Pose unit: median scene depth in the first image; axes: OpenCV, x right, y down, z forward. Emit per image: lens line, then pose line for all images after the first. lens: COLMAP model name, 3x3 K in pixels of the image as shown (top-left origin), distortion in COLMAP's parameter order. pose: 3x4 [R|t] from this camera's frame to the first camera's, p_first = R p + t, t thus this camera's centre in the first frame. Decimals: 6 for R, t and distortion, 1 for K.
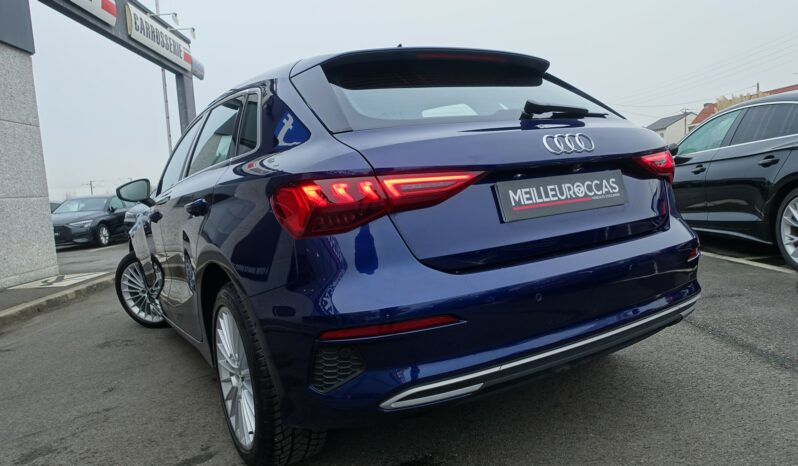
lens RADIAL K [[544.8, 0, 396.0], [0, 544.8, 236.6], [0, 0, 1]] dist [-0.004982, 0.000762]
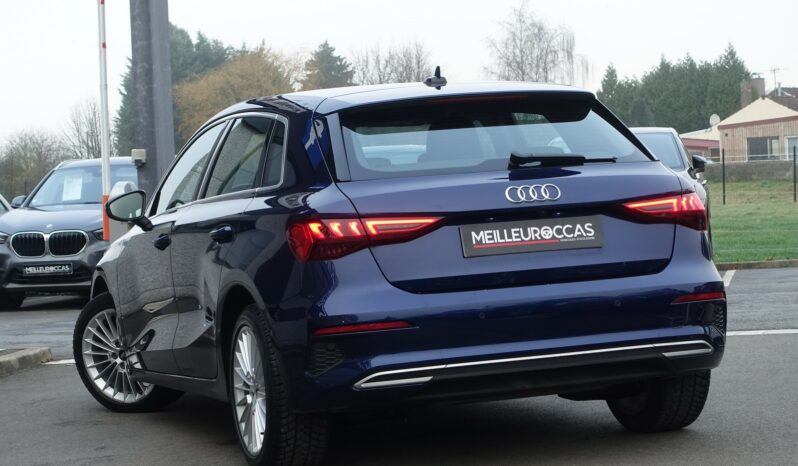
lens RADIAL K [[1690.3, 0, 398.6], [0, 1690.3, 232.8], [0, 0, 1]] dist [-0.120611, 0.000000]
pose [[0.980124, 0.036231, -0.195049, 0.730399], [-0.047021, 0.997592, -0.050979, 0.112016], [0.192733, 0.059137, 0.979468, -2.580730]]
